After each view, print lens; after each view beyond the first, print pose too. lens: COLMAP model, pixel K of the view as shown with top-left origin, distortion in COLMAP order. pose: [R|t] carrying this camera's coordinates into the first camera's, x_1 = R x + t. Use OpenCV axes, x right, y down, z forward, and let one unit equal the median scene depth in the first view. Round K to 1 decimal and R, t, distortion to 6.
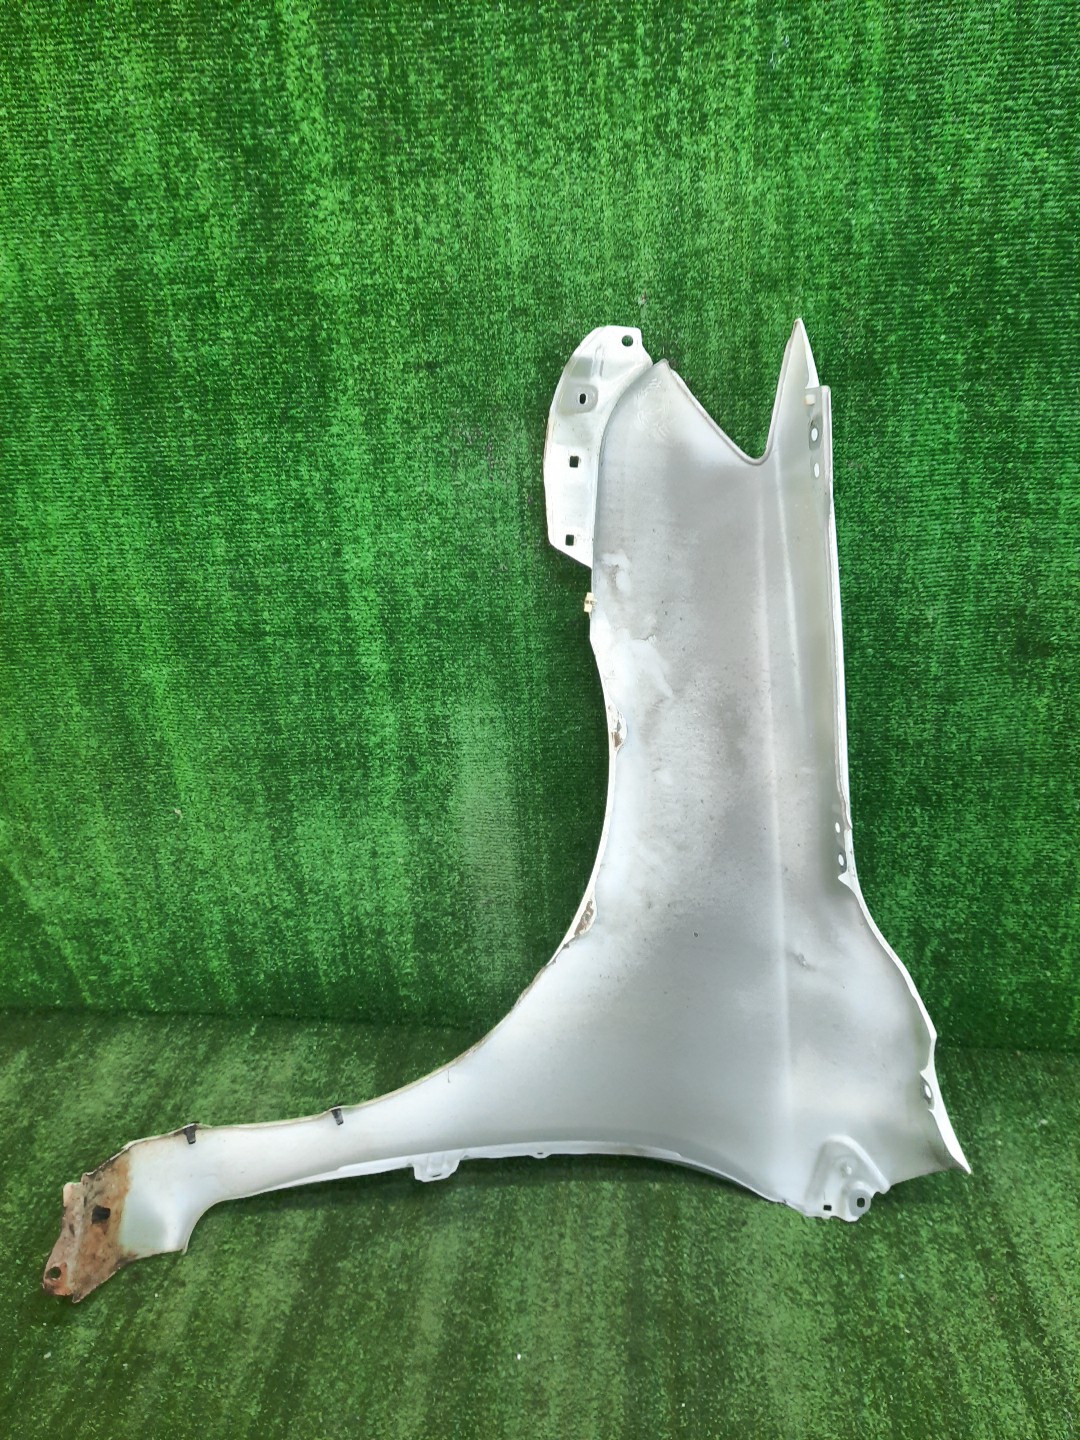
lens RADIAL K [[1048.3, 0, 533.2], [0, 1048.3, 728.0], [0, 0, 1]] dist [0.030628, -0.023726]
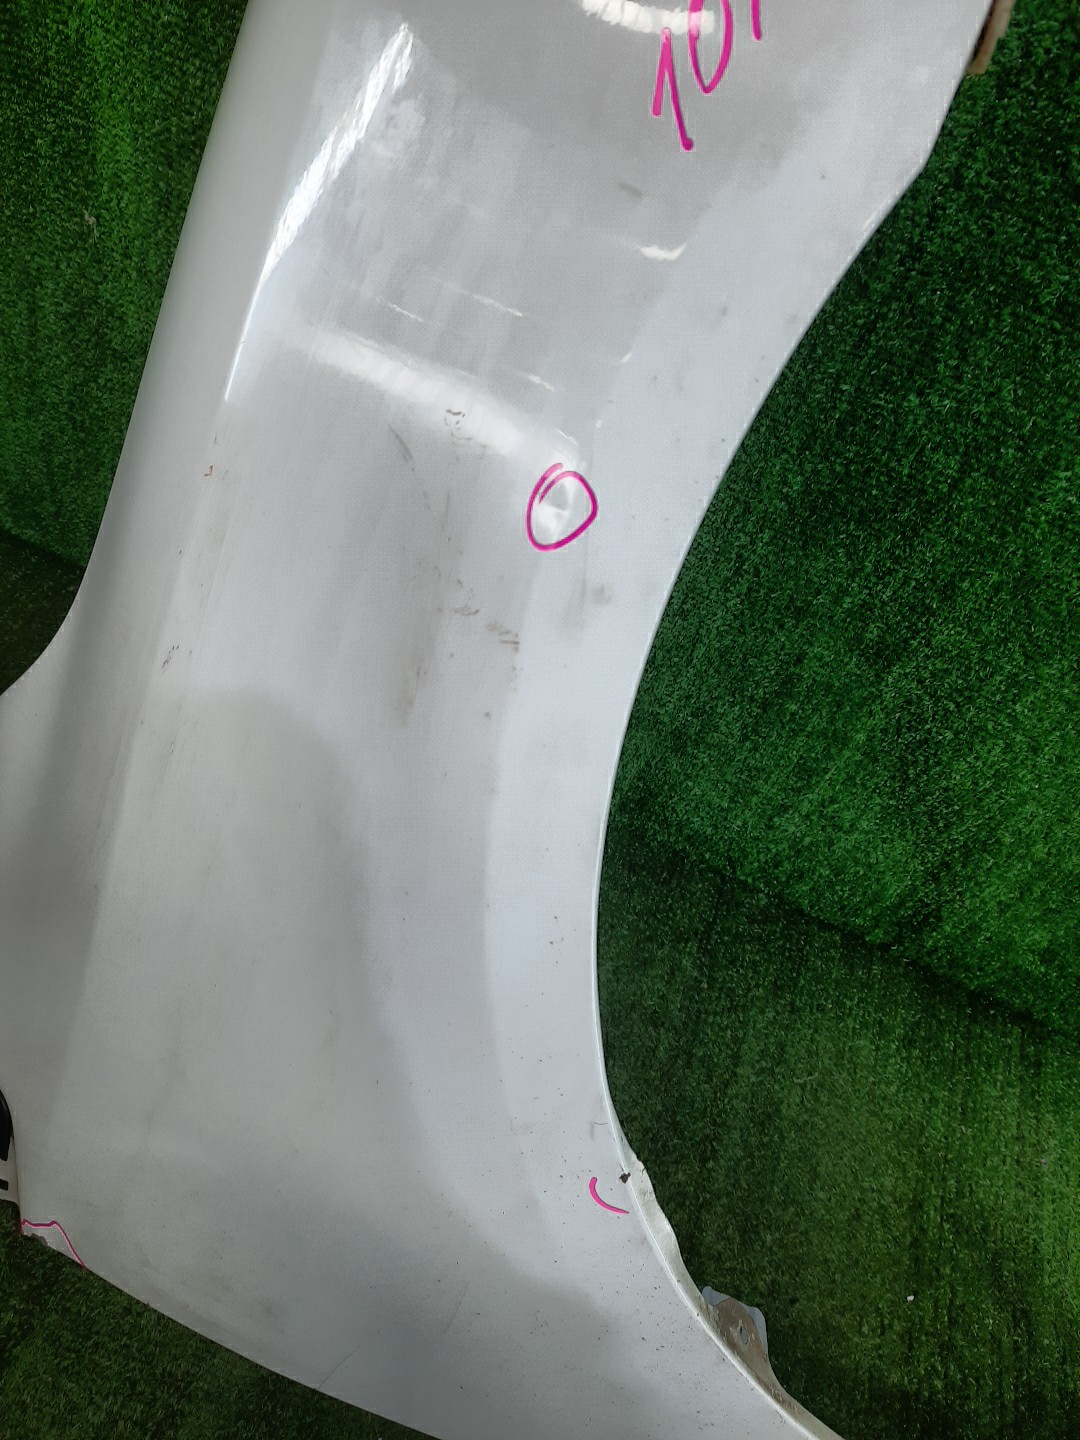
lens RADIAL K [[1048.3, 0, 529.4], [0, 1048.3, 716.2], [0, 0, 1]] dist [0.030628, -0.023726]
pose [[0.921660, 0.379130, 0.082479, -0.120389], [-0.379718, 0.837696, 0.392531, 0.002669], [0.079728, -0.393099, 0.916033, 0.561225]]
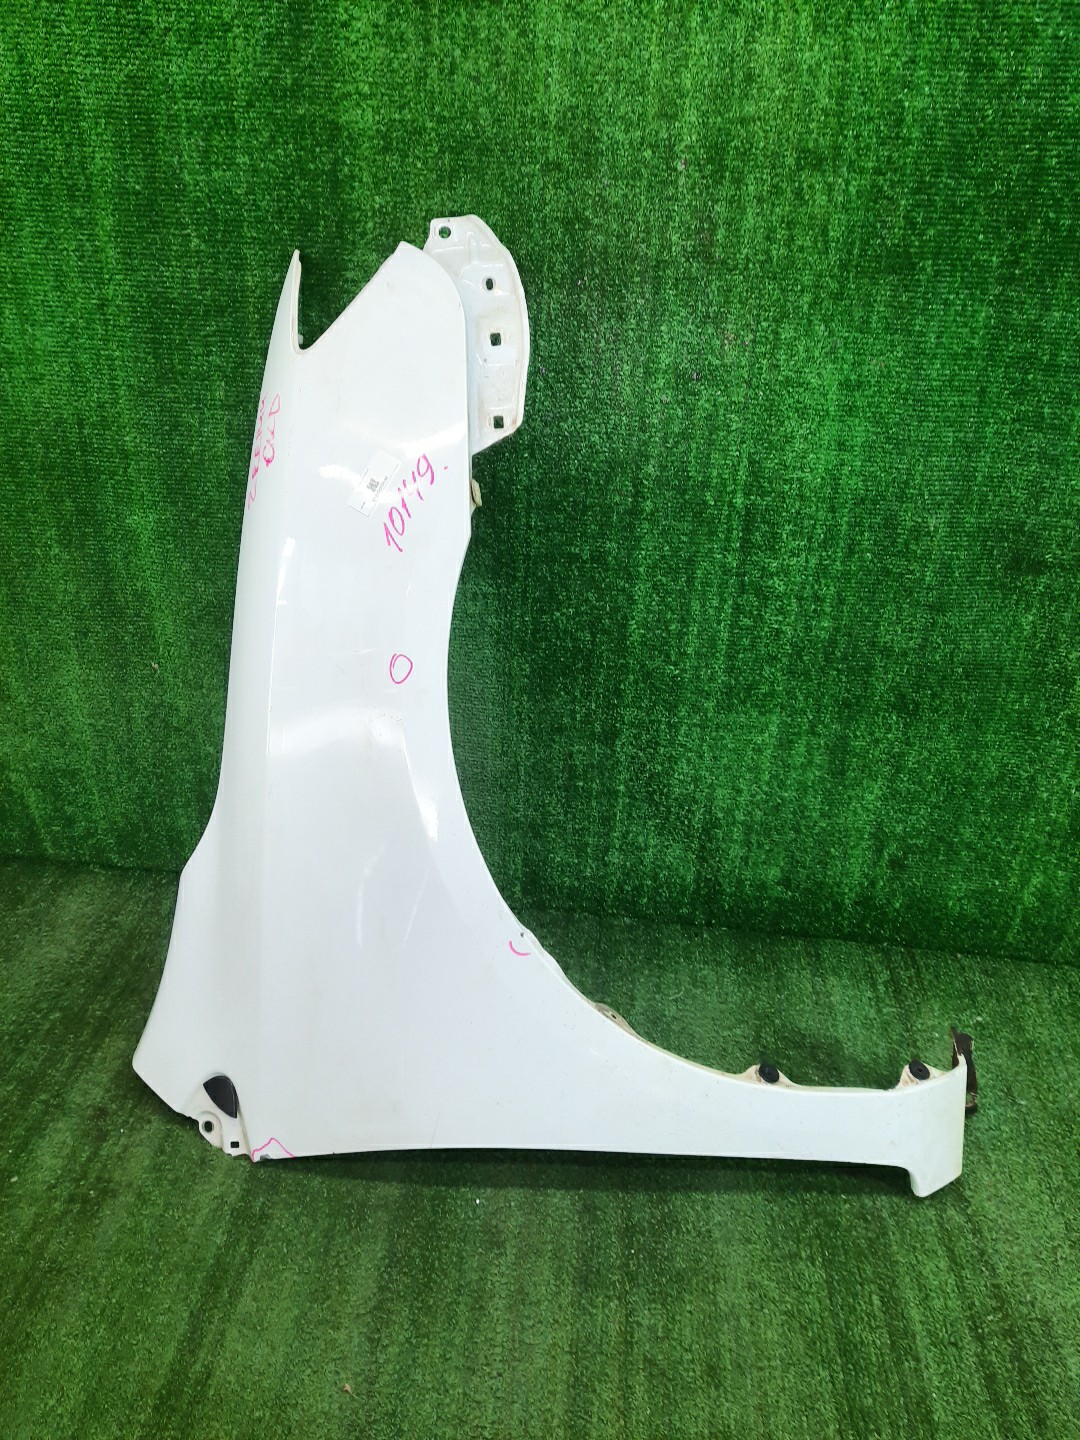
lens RADIAL K [[1048.3, 0, 520.6], [0, 1048.3, 729.2], [0, 0, 1]] dist [0.030628, -0.023726]
pose [[0.995721, 0.073034, 0.056616, -0.058060], [-0.077684, 0.993363, 0.084830, 0.033980], [-0.050045, -0.088865, 0.994786, -0.000245]]
